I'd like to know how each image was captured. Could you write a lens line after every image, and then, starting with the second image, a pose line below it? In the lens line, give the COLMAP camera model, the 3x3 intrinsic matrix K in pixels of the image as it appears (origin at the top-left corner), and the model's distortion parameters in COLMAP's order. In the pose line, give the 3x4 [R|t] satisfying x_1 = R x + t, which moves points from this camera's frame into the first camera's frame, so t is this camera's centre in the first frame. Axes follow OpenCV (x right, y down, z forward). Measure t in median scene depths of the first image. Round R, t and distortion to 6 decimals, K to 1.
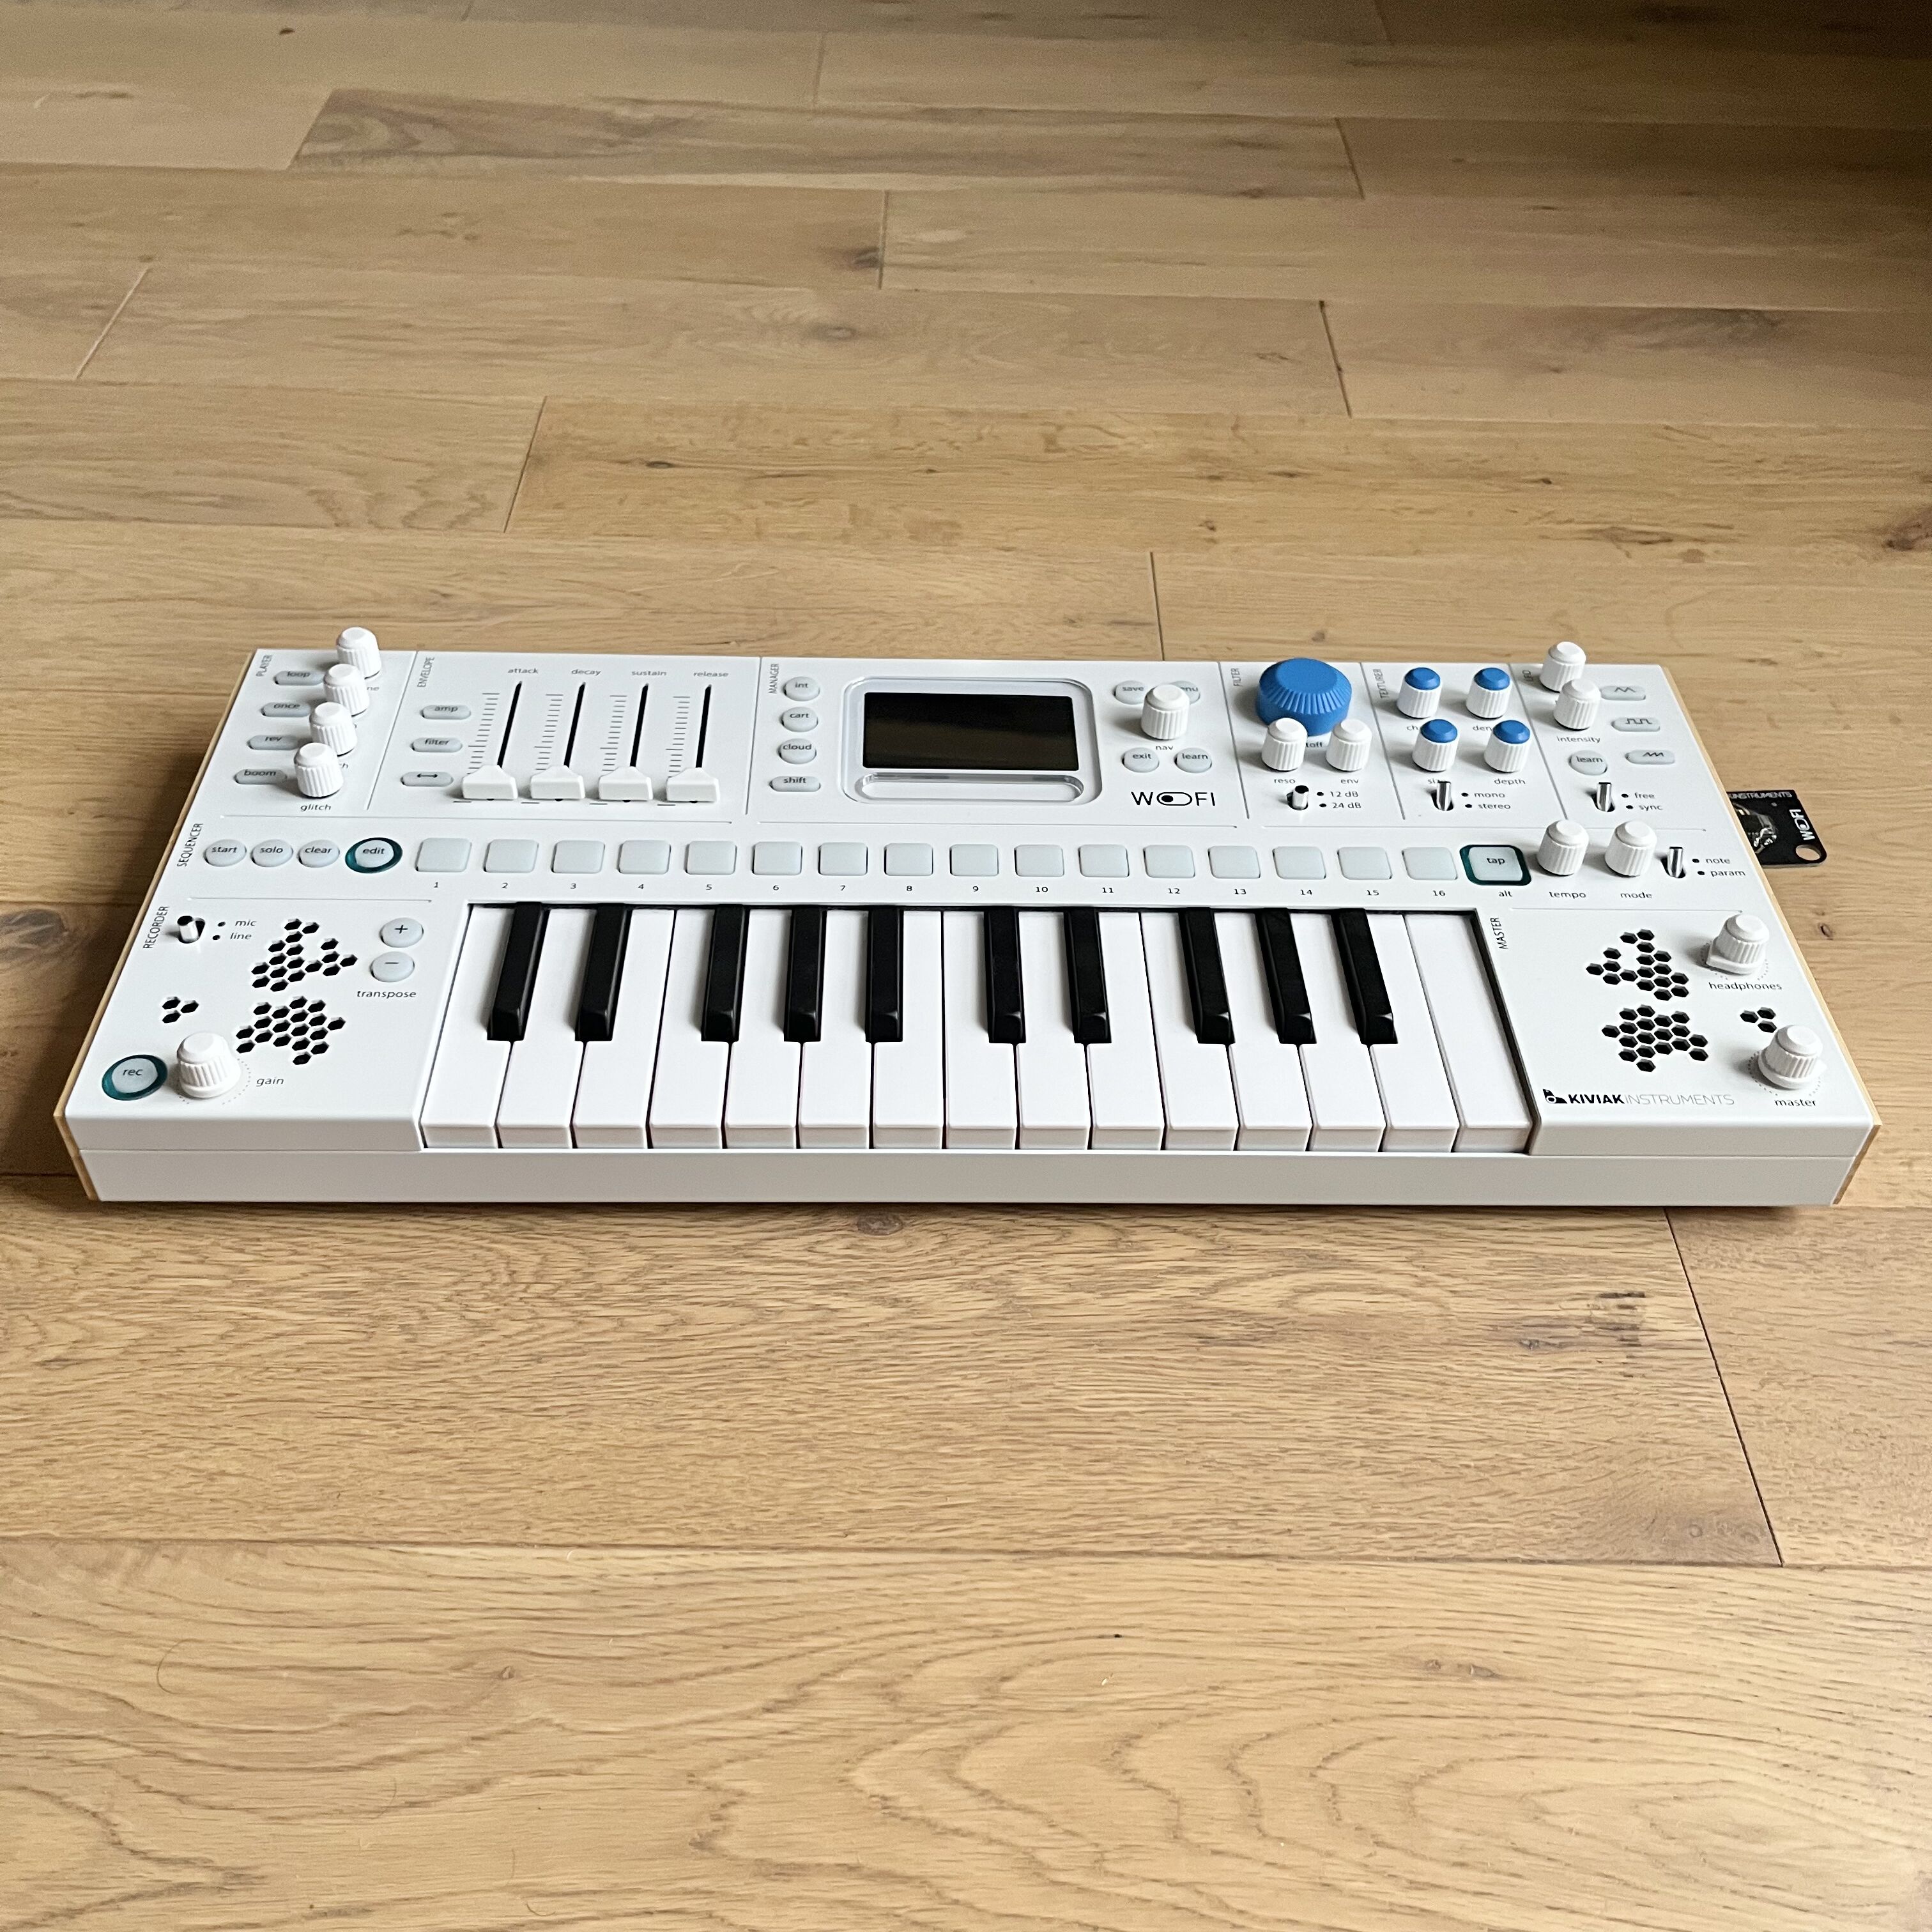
lens RADIAL K [[1977.9, 0, 966.8], [0, 1977.9, 991.1], [0, 0, 1]] dist [0.028396, -0.033525]
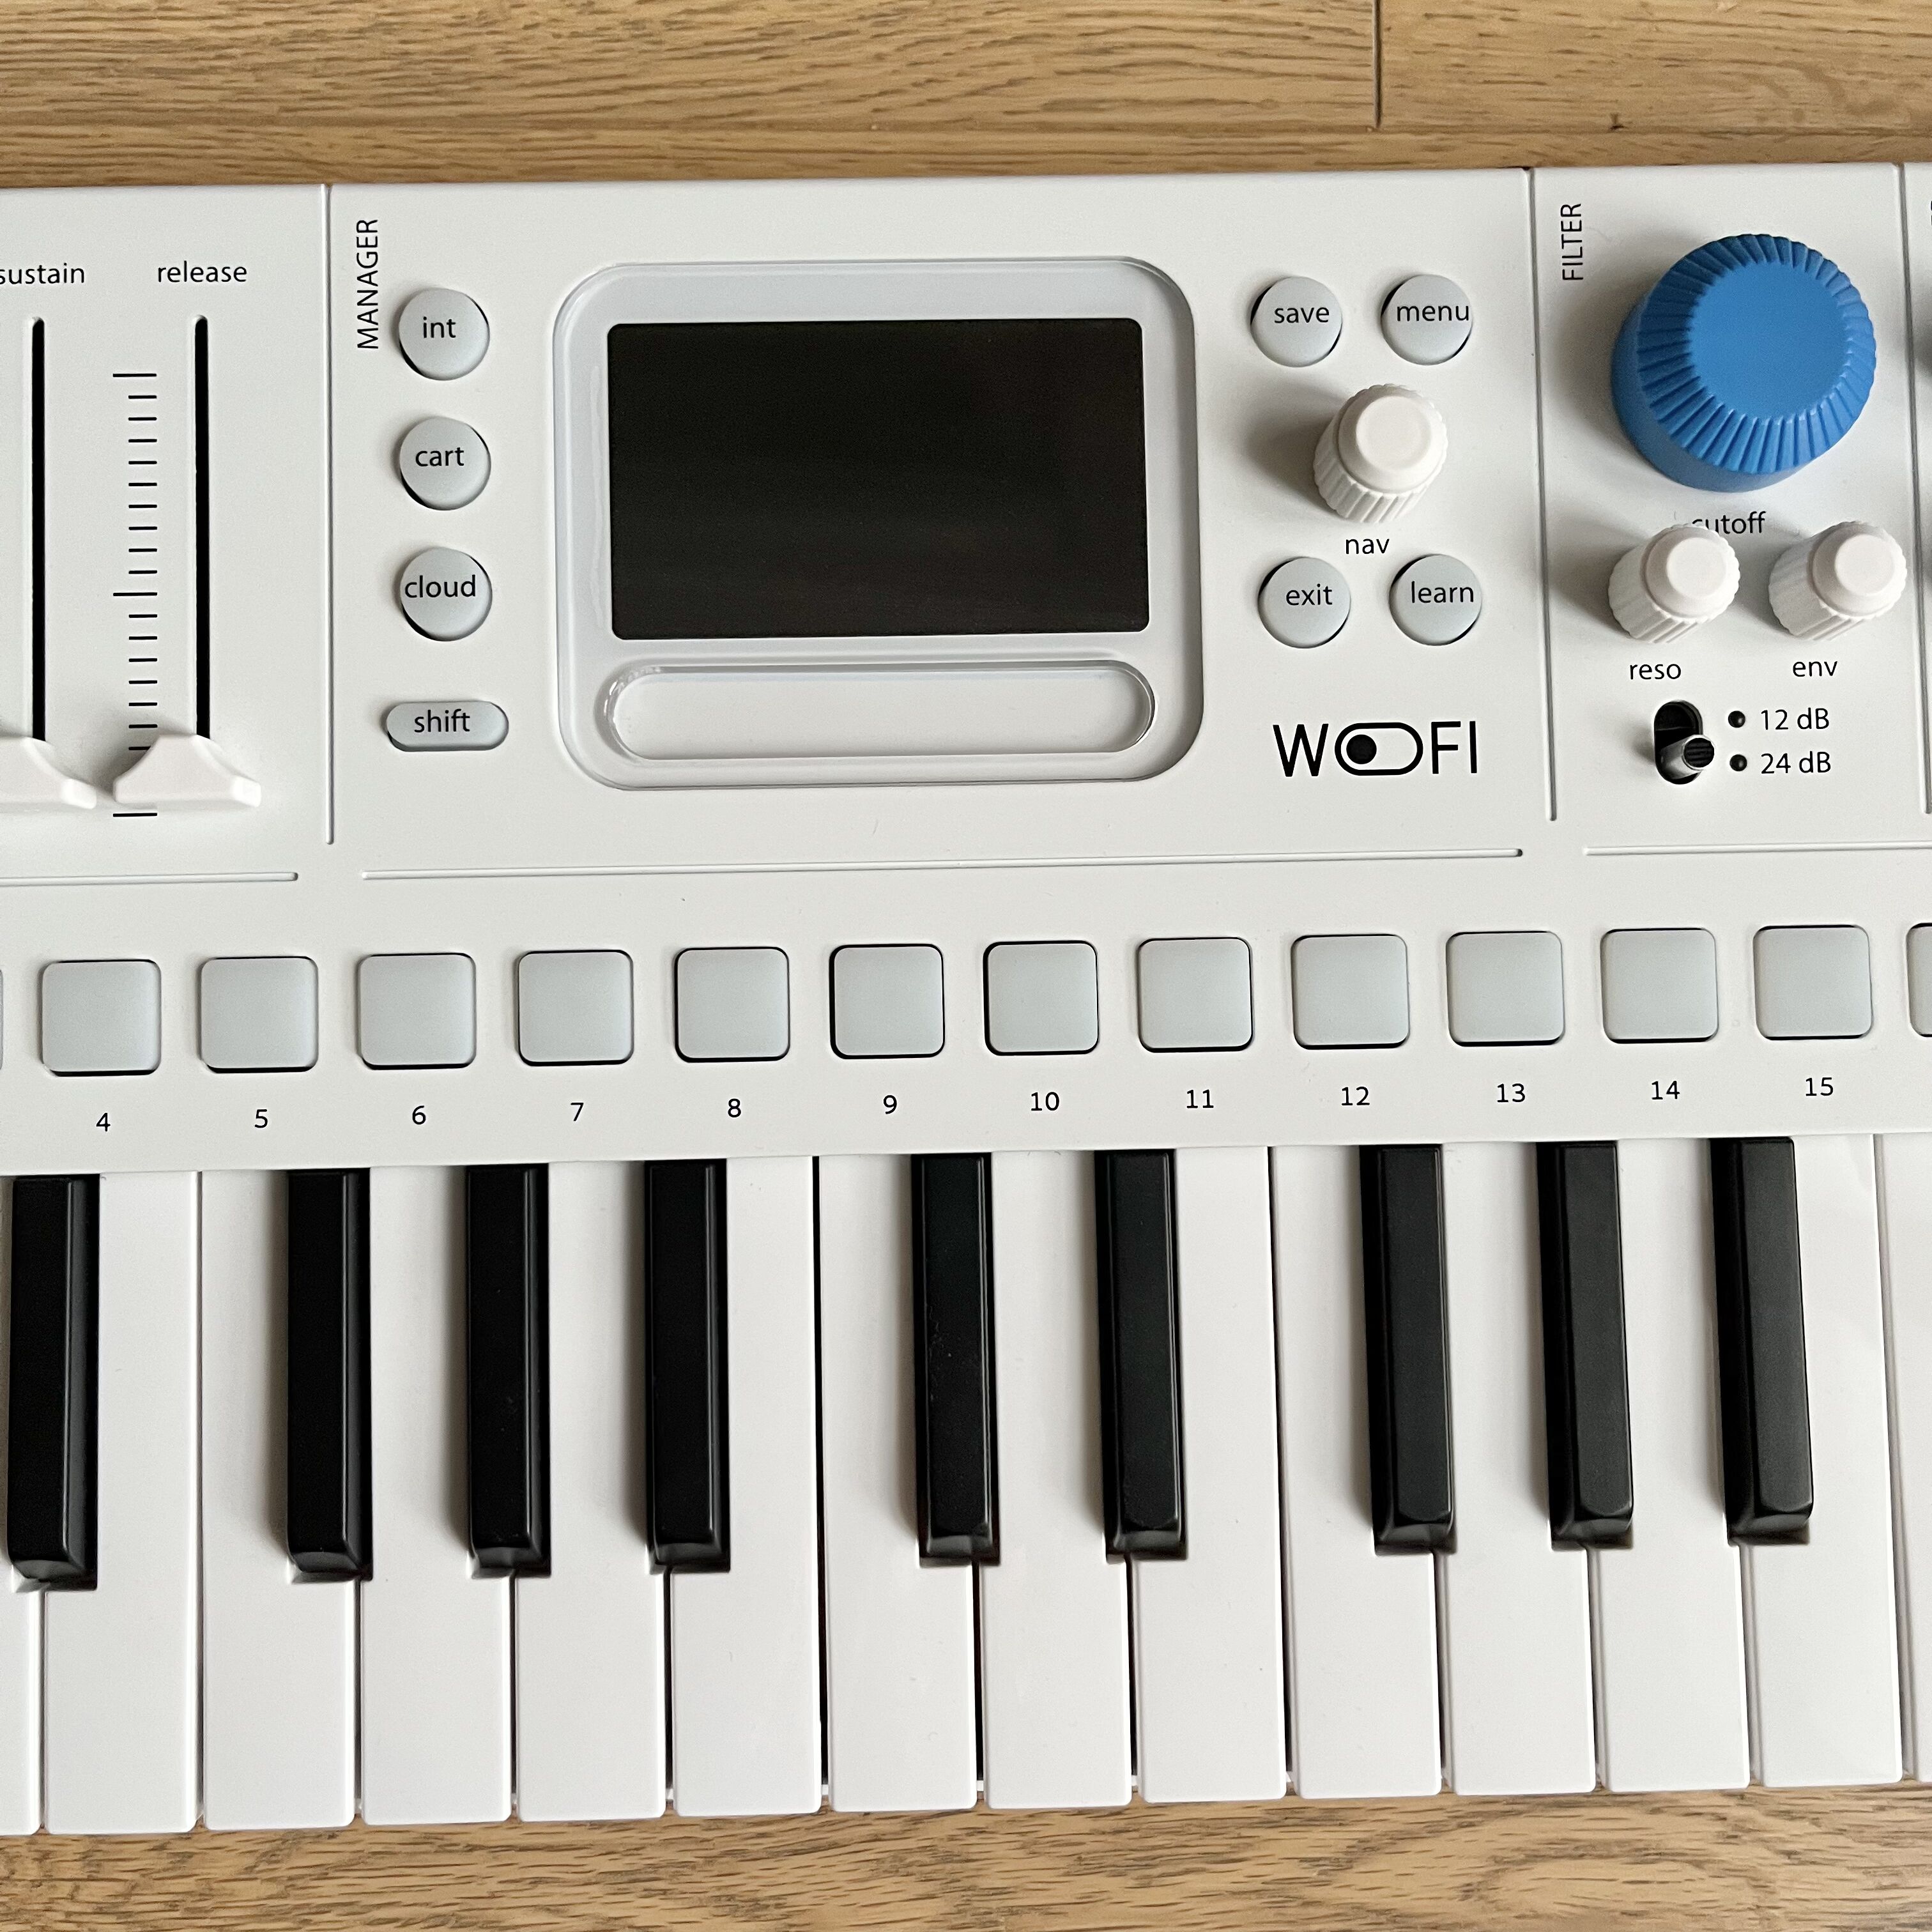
lens RADIAL K [[1977.9, 0, 966.8], [0, 1977.9, 991.1], [0, 0, 1]] dist [0.028396, -0.033525]
pose [[0.999939, -0.001513, -0.010957, 0.027896], [0.008607, 0.728615, 0.684869, -0.392787], [0.006947, -0.684922, 0.728584, 0.763984]]
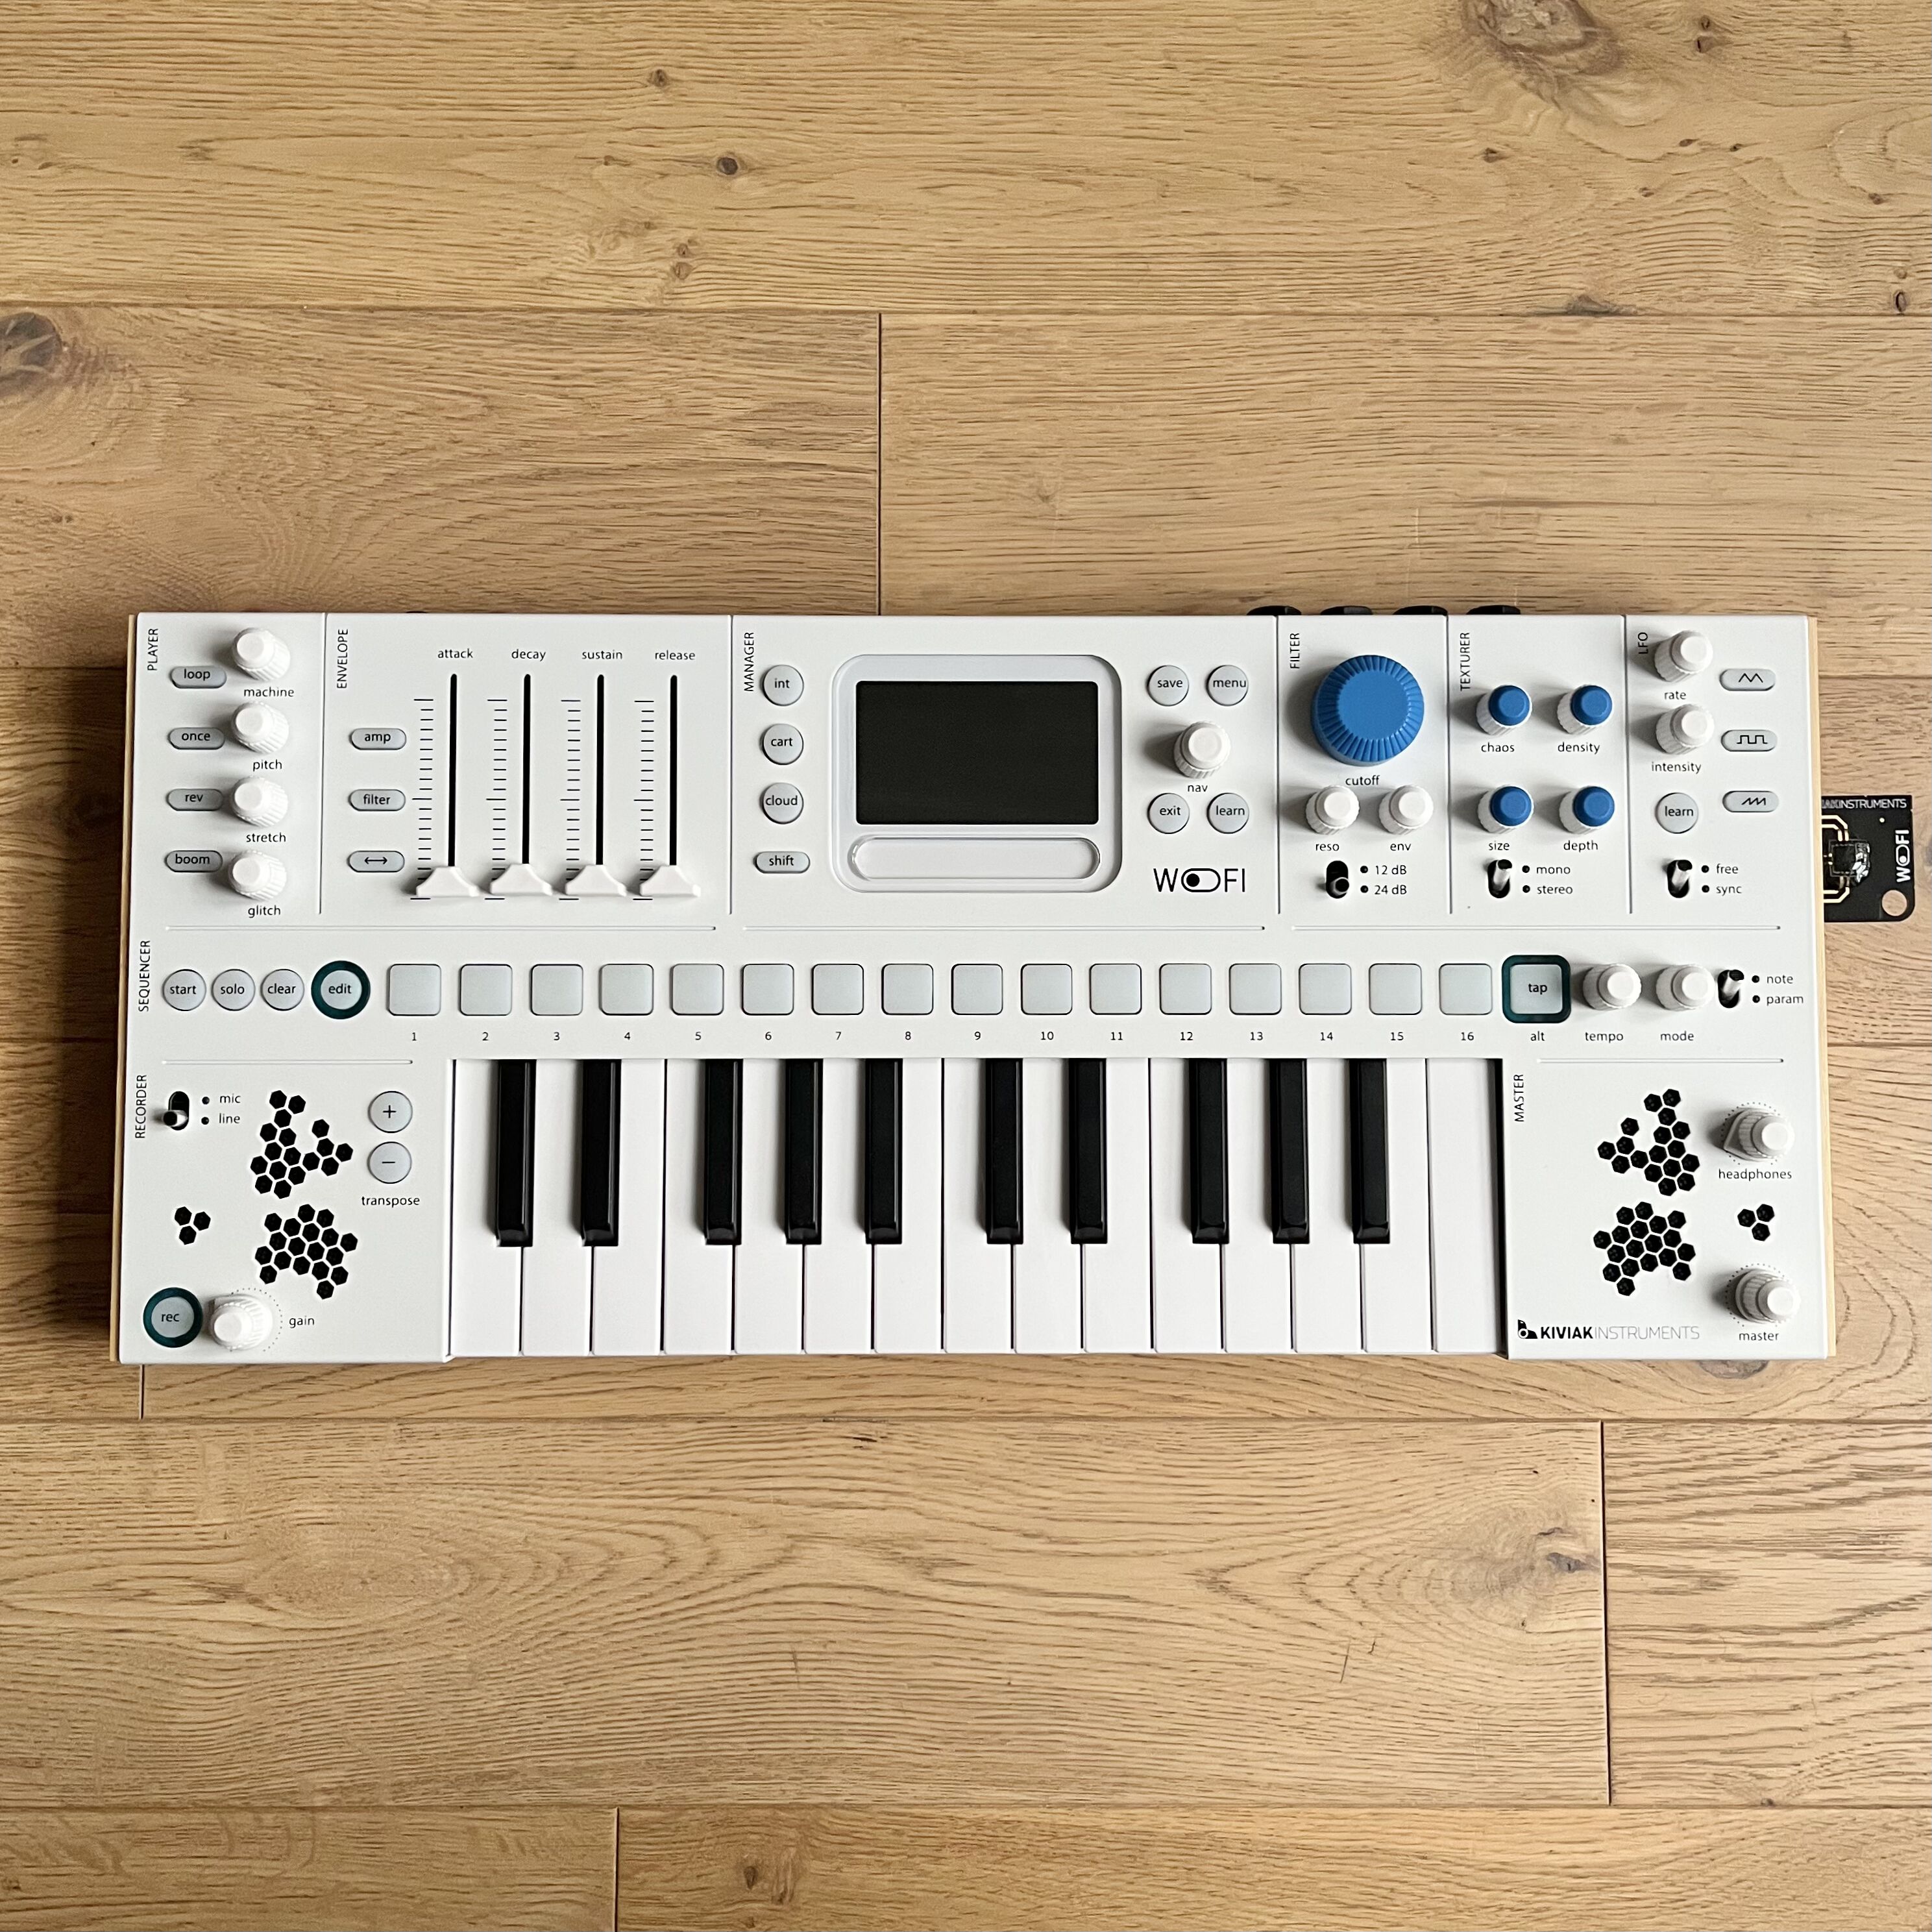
lens RADIAL K [[1977.9, 0, 966.8], [0, 1977.9, 991.1], [0, 0, 1]] dist [0.028396, -0.033525]
pose [[0.999683, 0.018091, -0.017487, 0.016794], [-0.001451, 0.735285, 0.677756, -0.771776], [0.025120, -0.677516, 0.735079, 0.341481]]
